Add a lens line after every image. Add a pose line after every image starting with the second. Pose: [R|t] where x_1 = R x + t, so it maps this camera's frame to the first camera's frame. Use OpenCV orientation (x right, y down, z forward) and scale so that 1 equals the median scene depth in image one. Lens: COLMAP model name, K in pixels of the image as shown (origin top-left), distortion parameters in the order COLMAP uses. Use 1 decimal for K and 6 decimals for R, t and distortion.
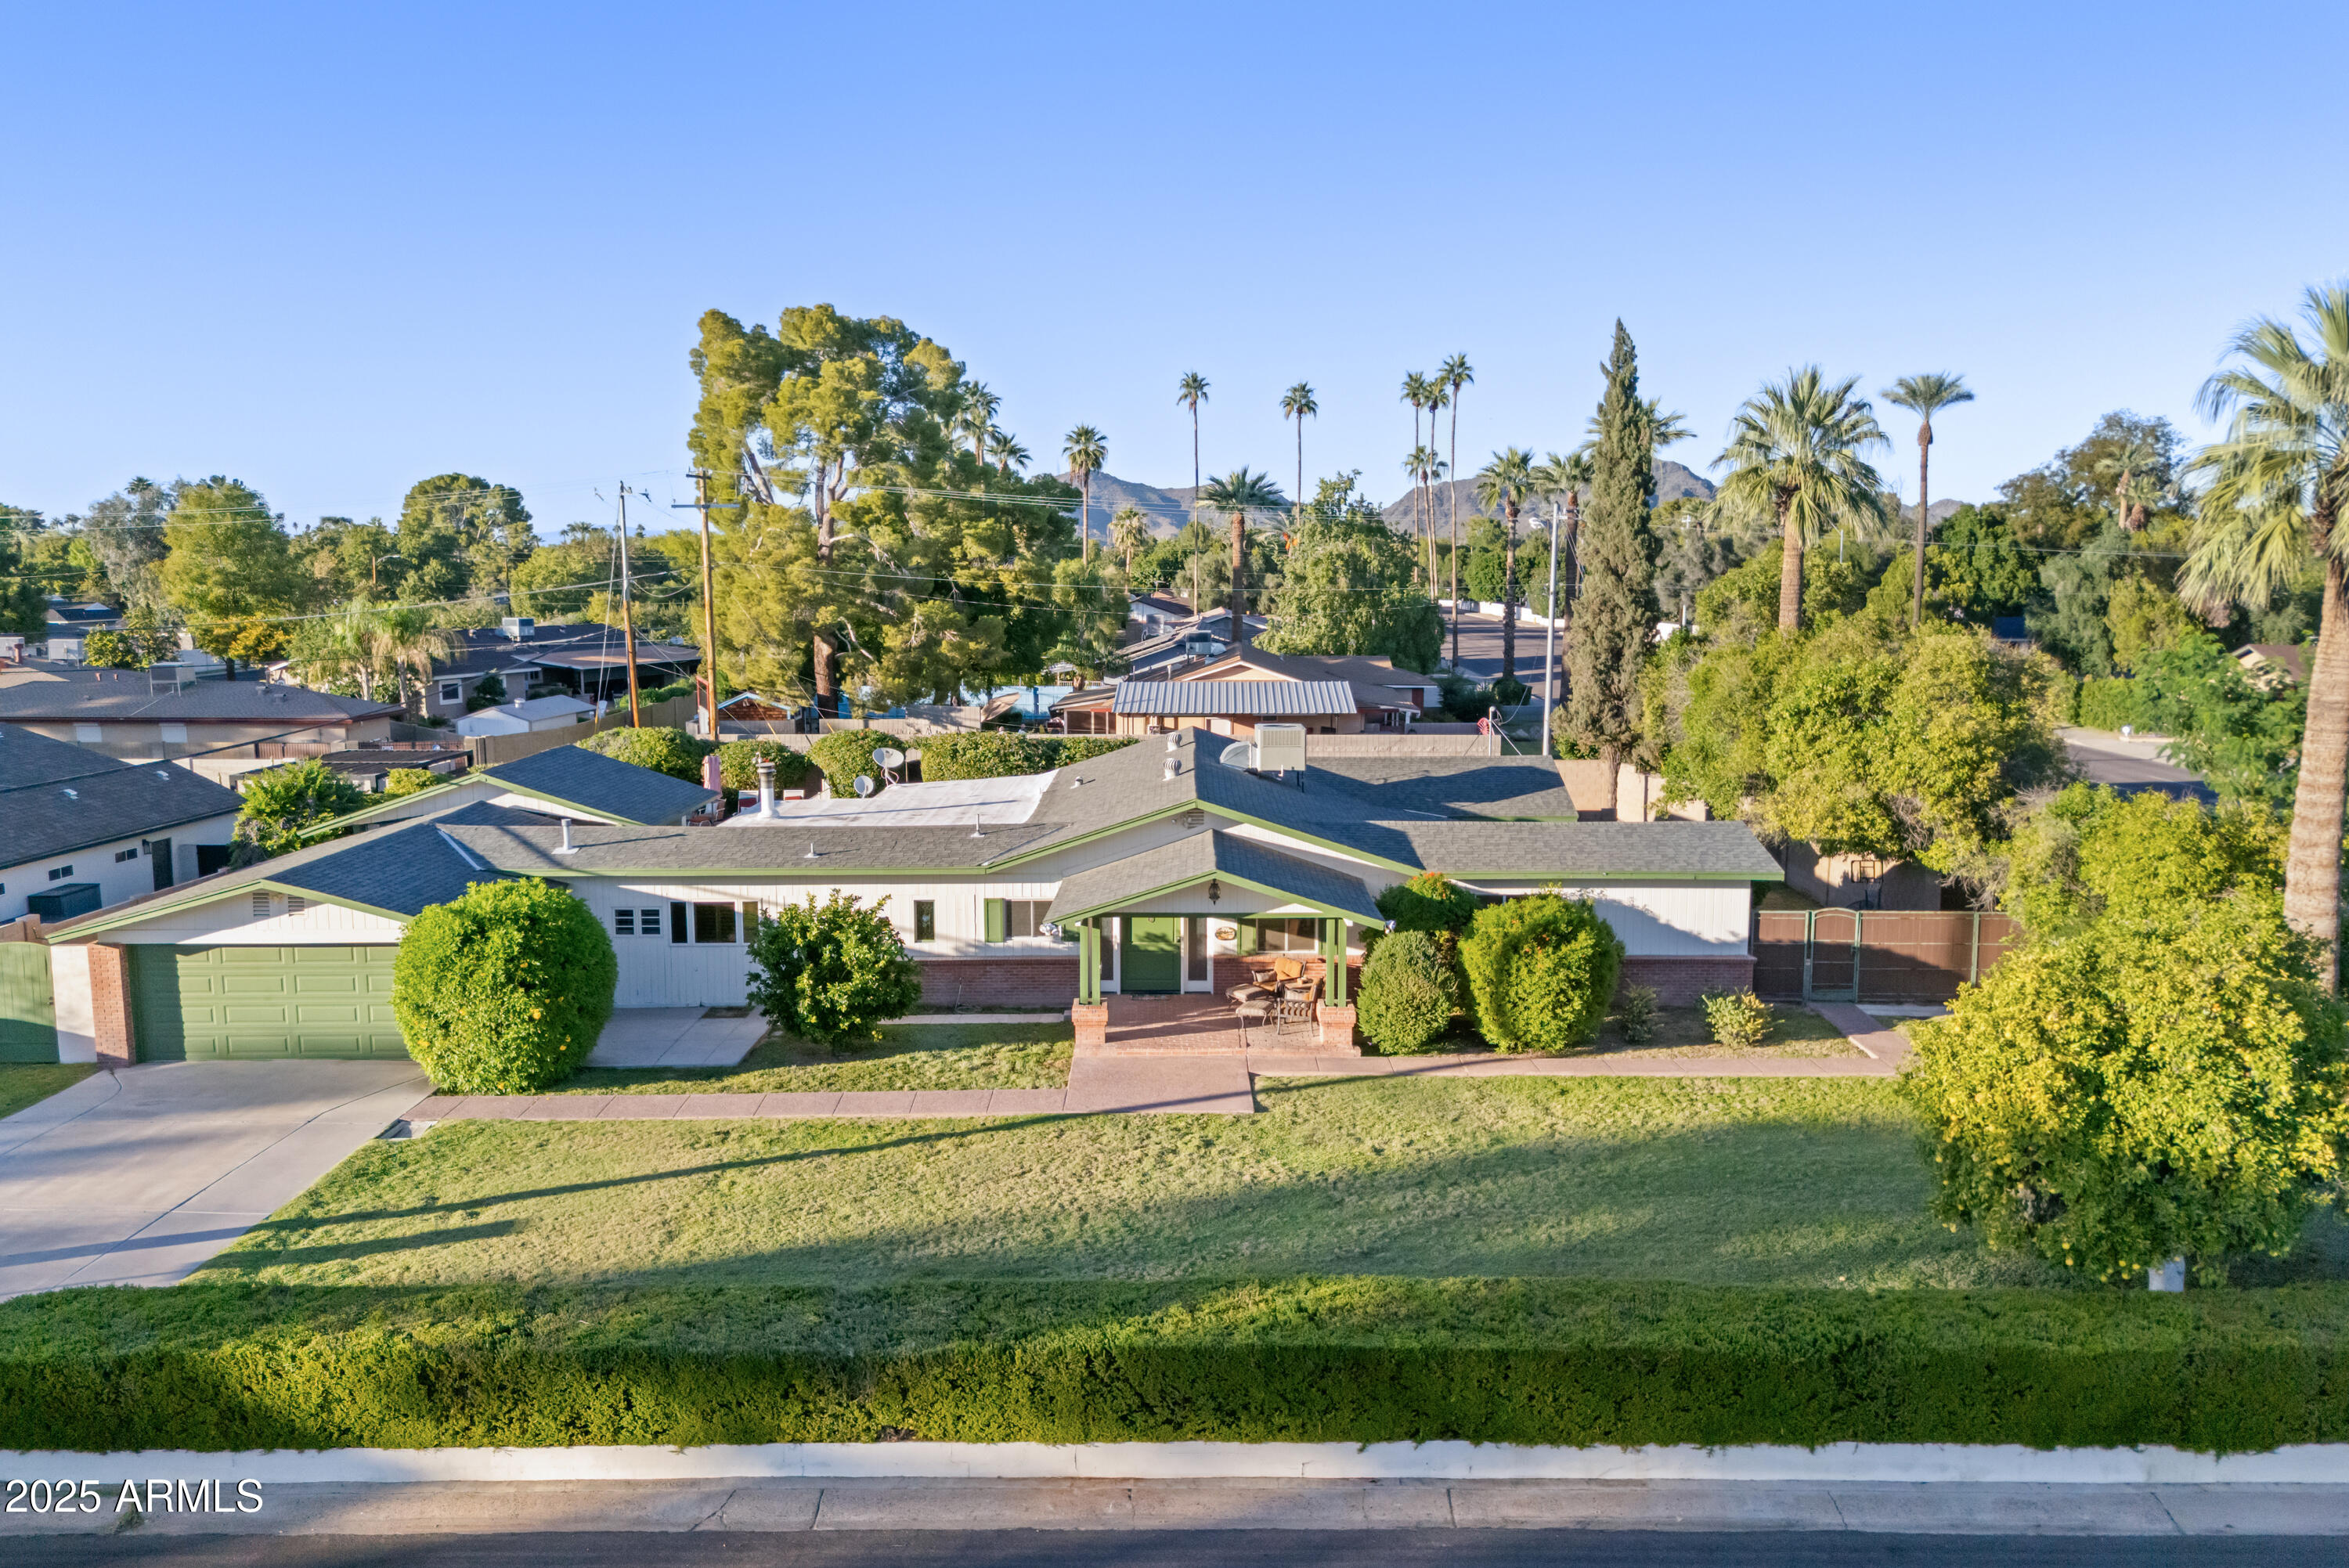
lens RADIAL K [[1800.3, 0, 1170.6], [0, 1800.3, 828.9], [0, 0, 1]] dist [0.063390, -0.058059]
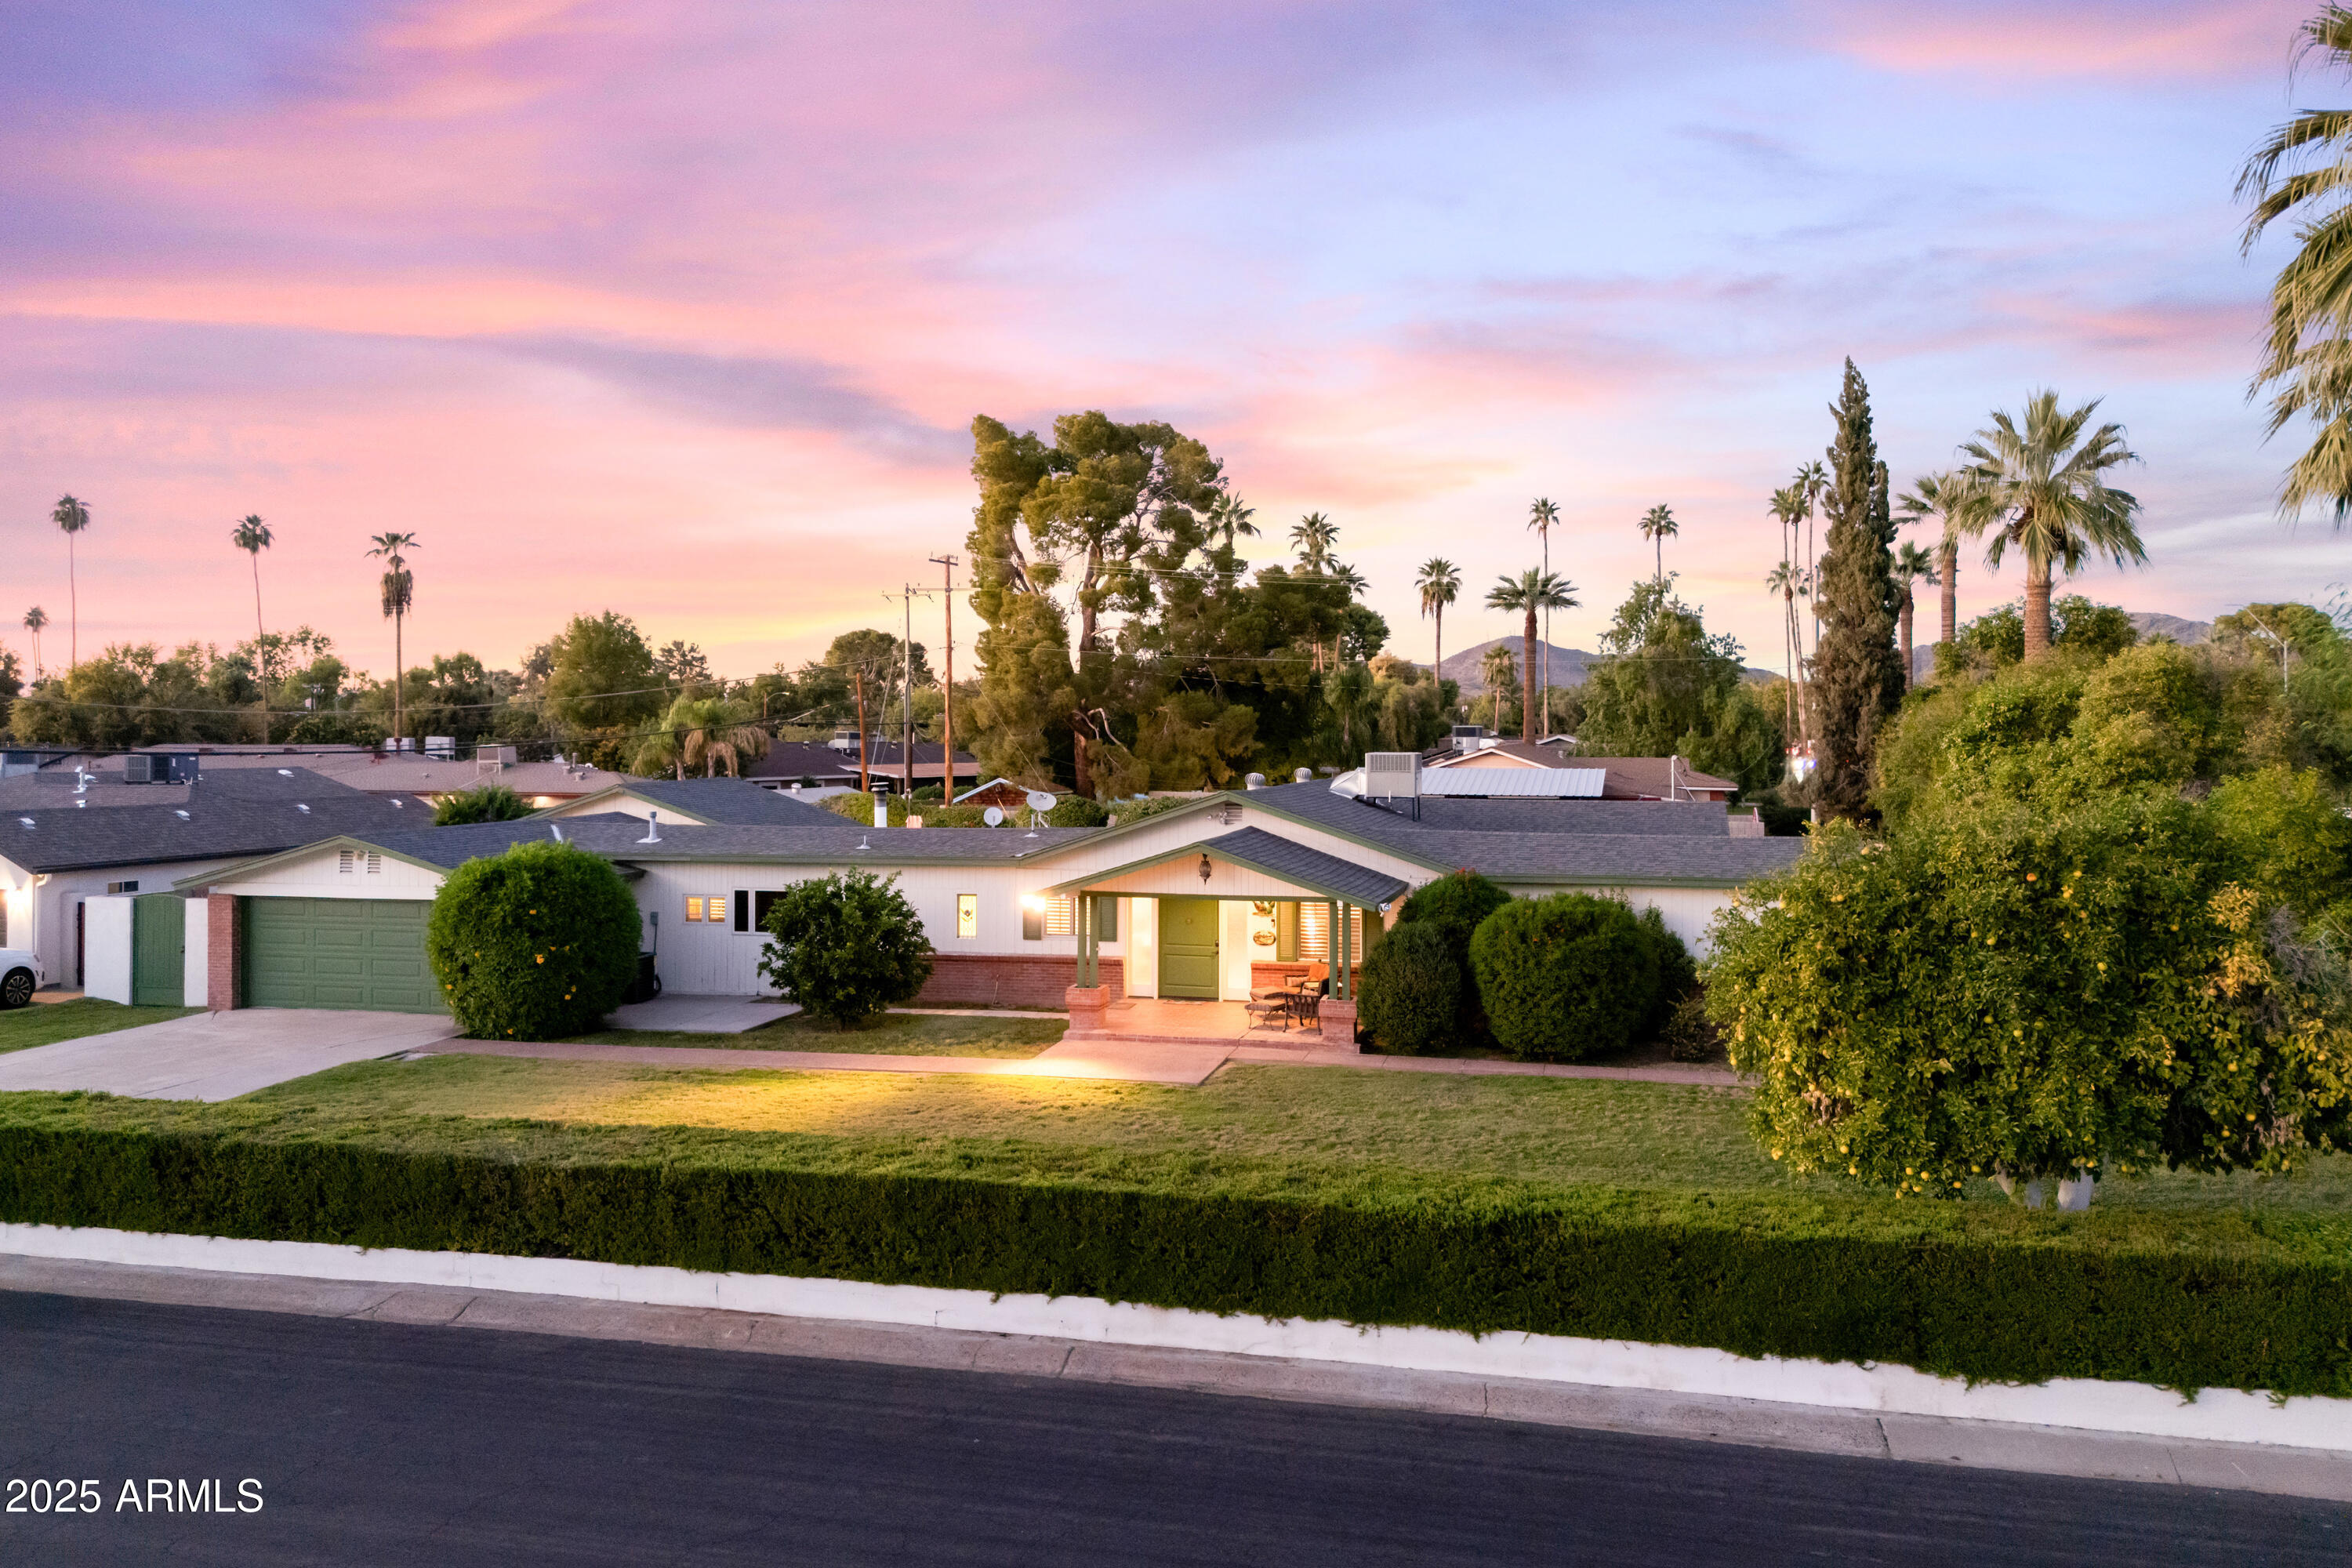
lens RADIAL K [[1863.0, 0, 1124.0], [0, 1863.0, 726.2], [0, 0, 1]] dist [0.070085, -0.072651]
pose [[0.968245, 0.002060, -0.249995, 0.193738], [-0.039075, 0.988923, -0.143192, 0.086727], [0.246931, 0.148413, 0.957600, 0.019652]]
